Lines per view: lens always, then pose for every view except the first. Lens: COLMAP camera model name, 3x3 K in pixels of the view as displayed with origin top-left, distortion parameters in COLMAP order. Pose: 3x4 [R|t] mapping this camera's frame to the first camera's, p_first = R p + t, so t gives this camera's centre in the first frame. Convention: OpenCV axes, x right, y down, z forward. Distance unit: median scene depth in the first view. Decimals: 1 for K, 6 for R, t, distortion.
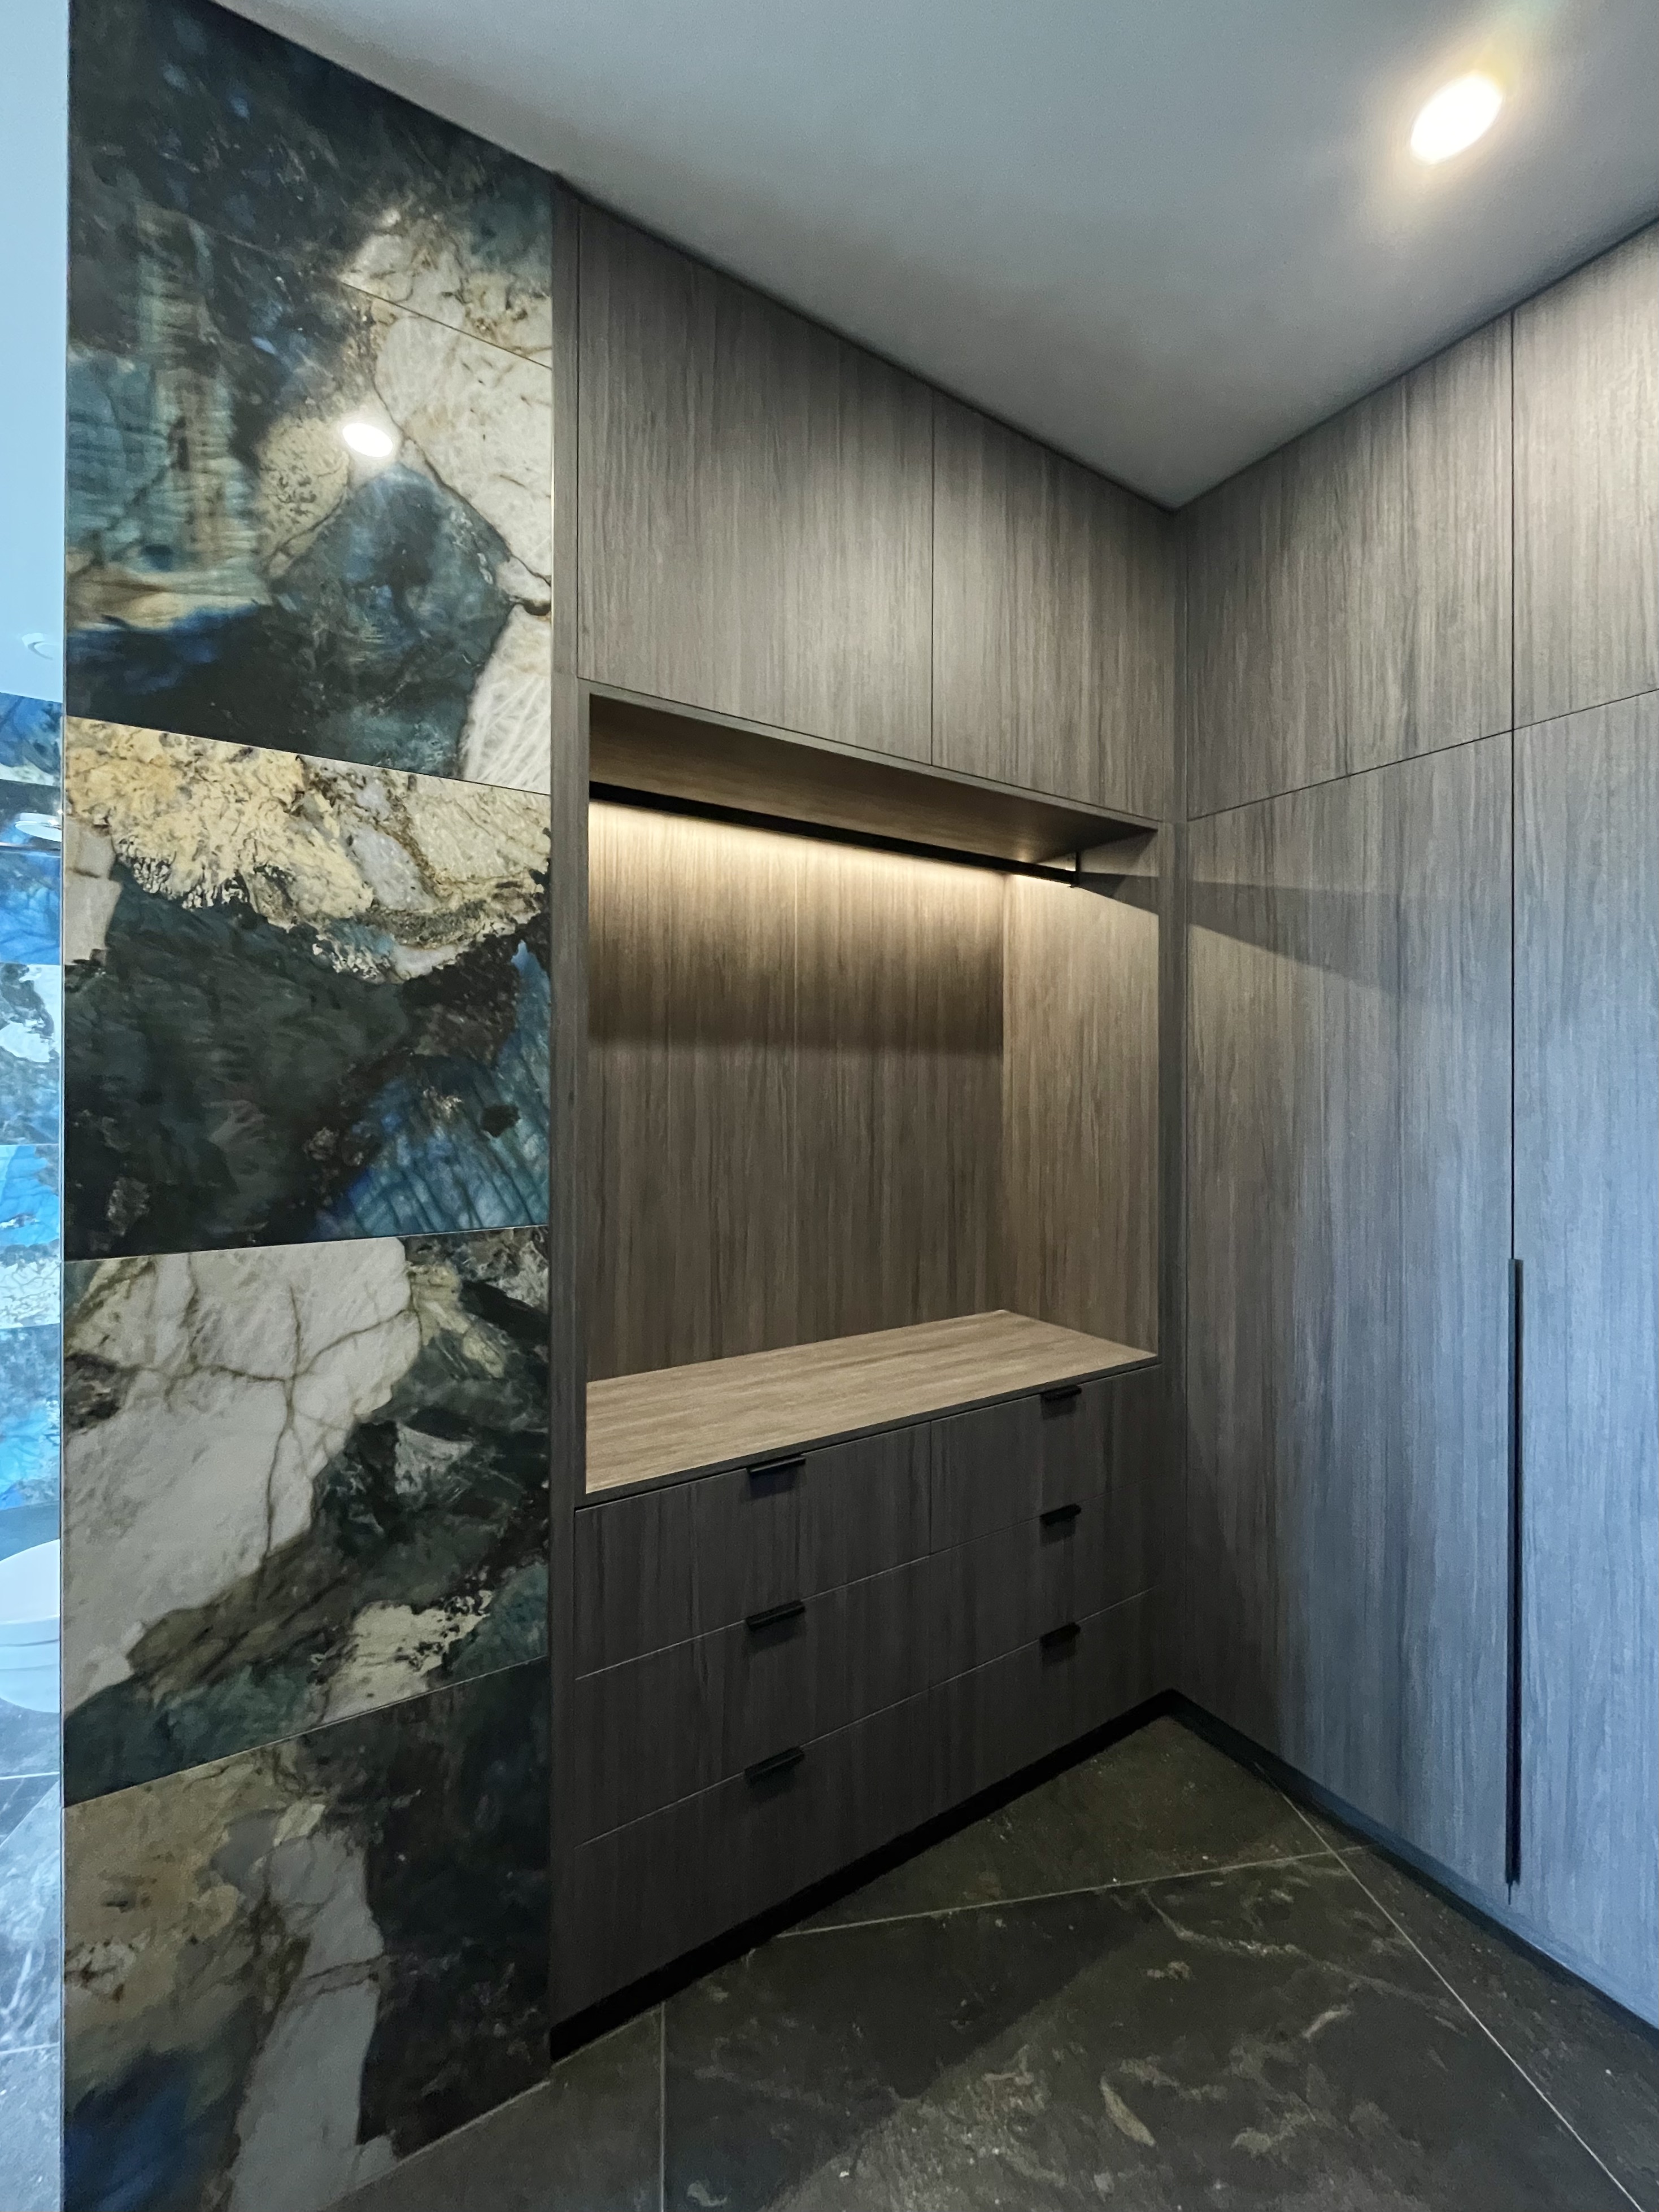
lens RADIAL K [[911.4, 0, 840.1], [0, 911.4, 1087.6], [0, 0, 1]] dist [-0.003924, -0.000138]
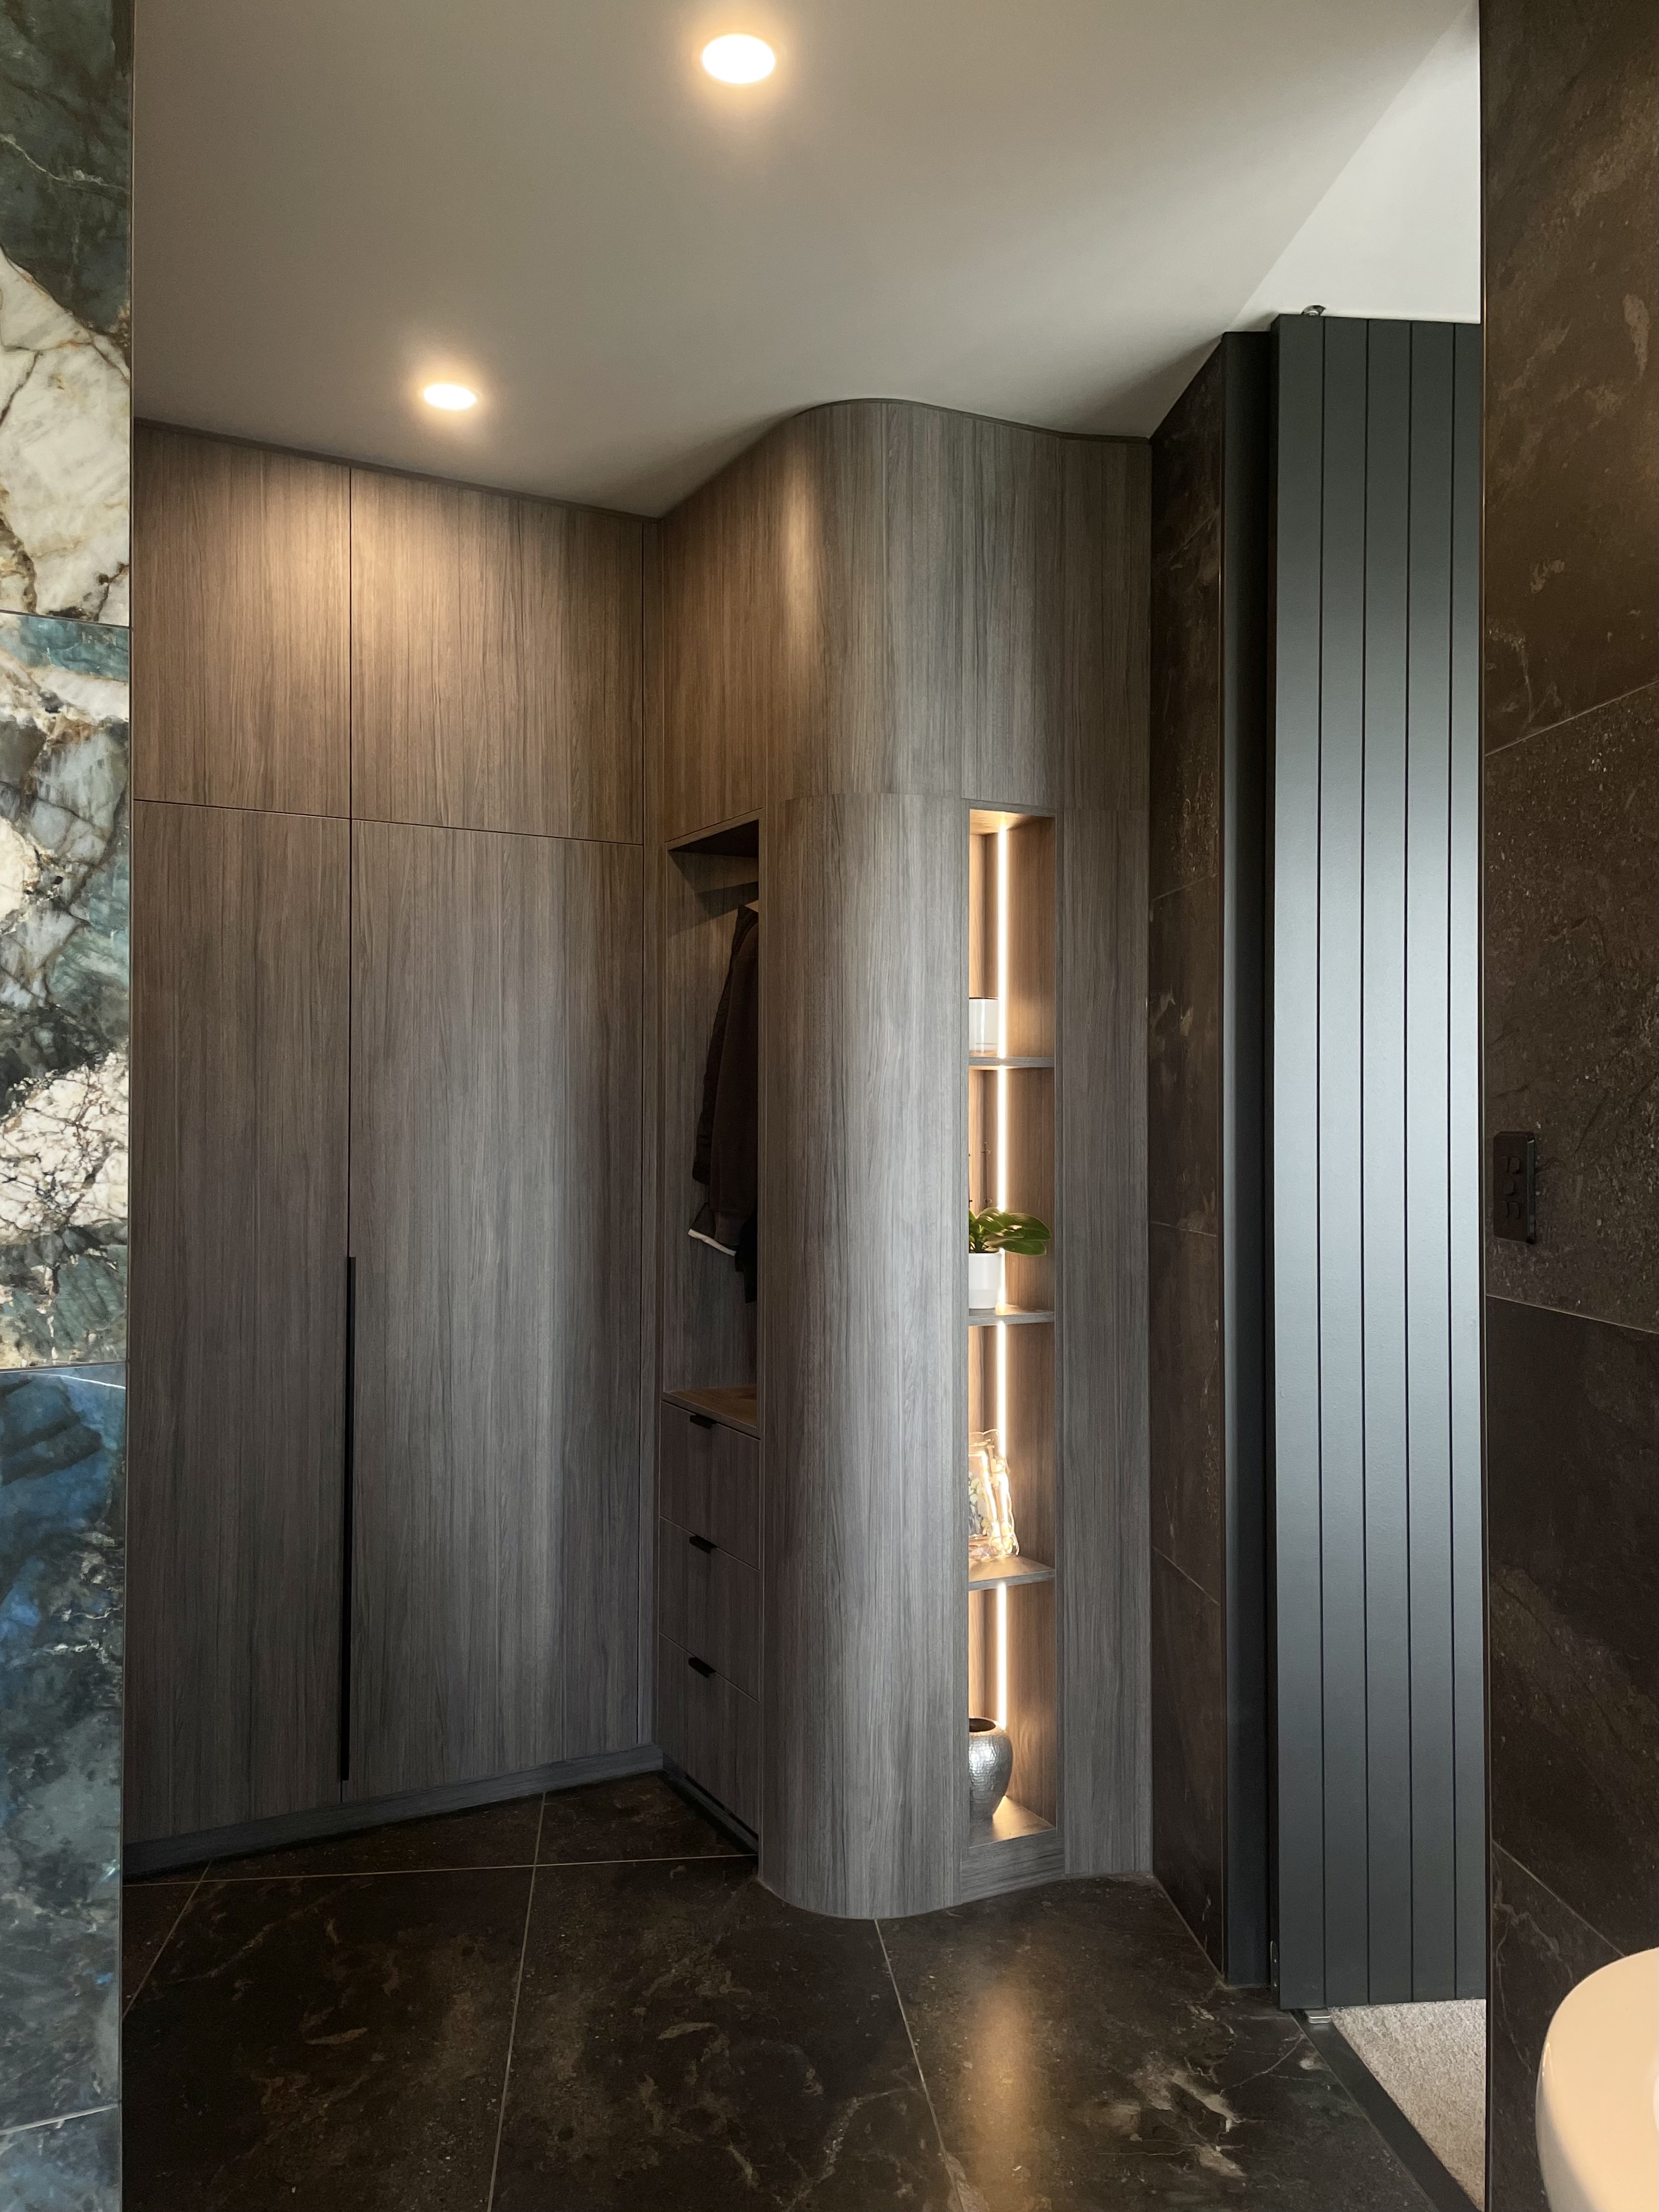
lens RADIAL K [[1716.3, 0, 789.9], [0, 1716.3, 1096.2], [0, 0, 1]] dist [0.066120, -0.071632]
pose [[0.083414, 0.012108, 0.996441, -1.720325], [-0.007606, 0.999905, -0.011514, -0.003592], [-0.996486, -0.006618, 0.083498, 0.265524]]
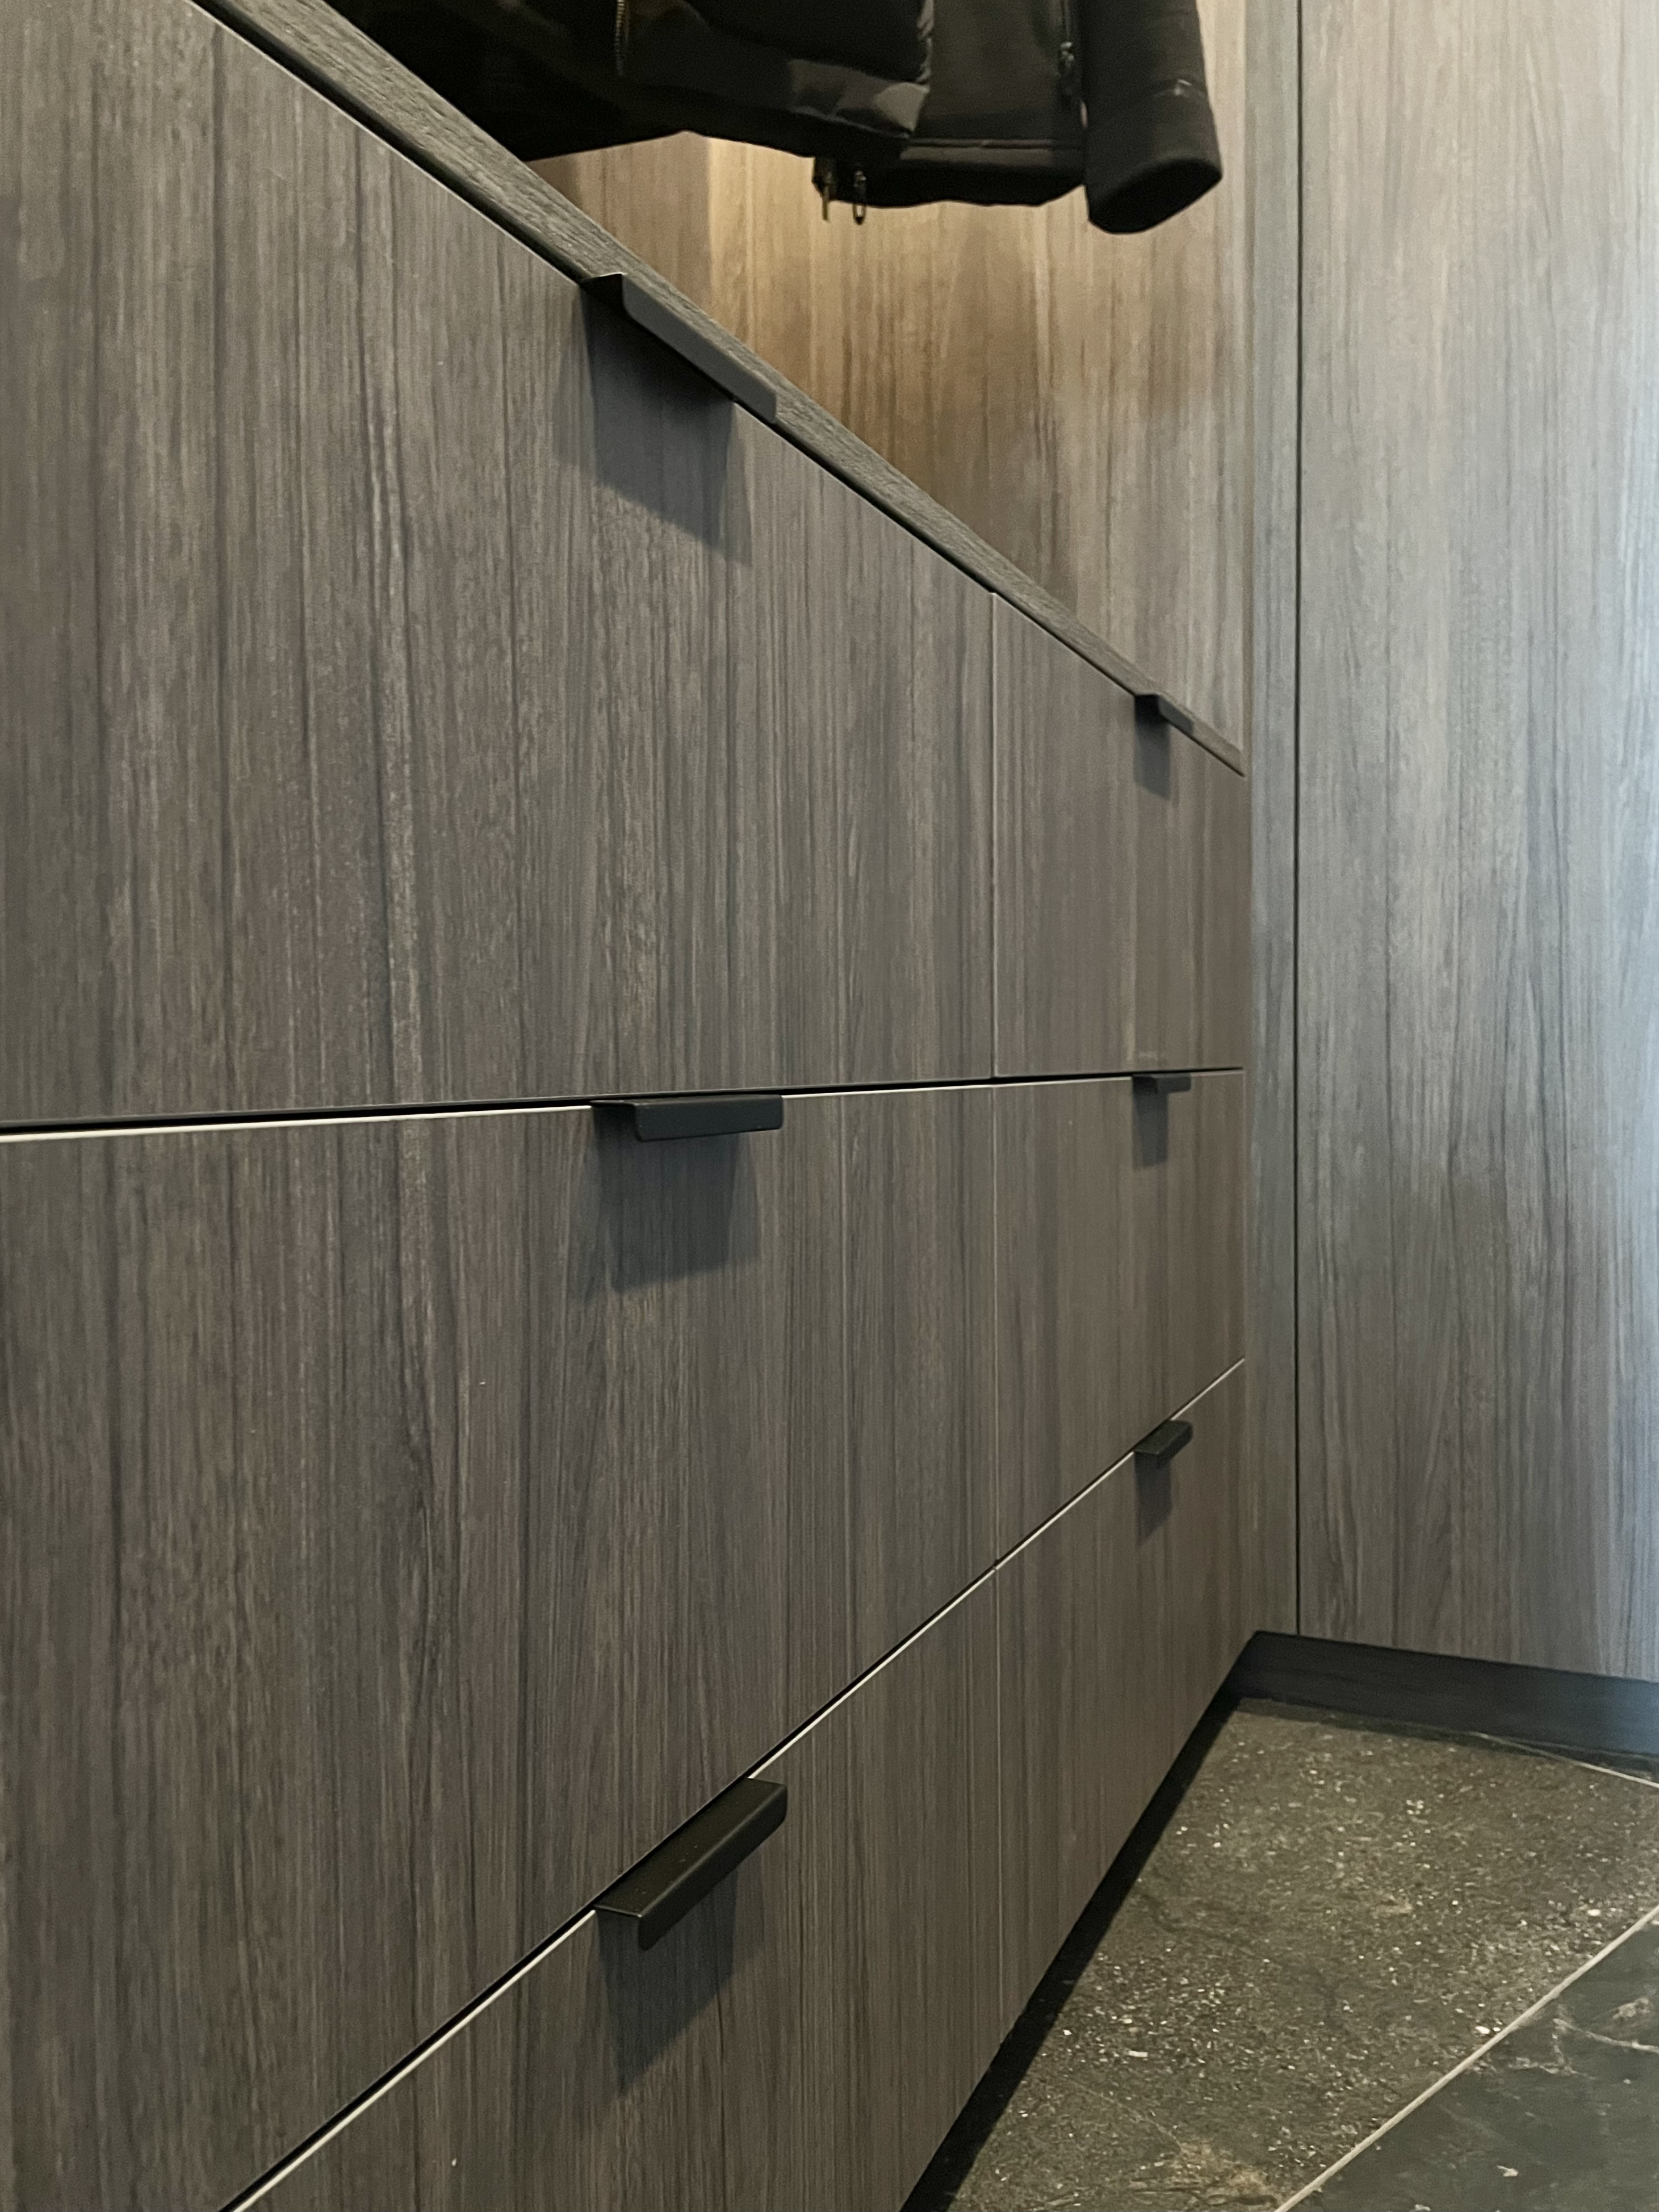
lens RADIAL K [[1716.6, 0, 807.5], [0, 1716.6, 1123.8], [0, 0, 1]] dist [0.066120, -0.071632]
pose [[0.845571, -0.026919, 0.533183, -0.288076], [0.004221, 0.999034, 0.043744, 0.648335], [-0.533846, -0.034738, 0.844868, 0.764301]]
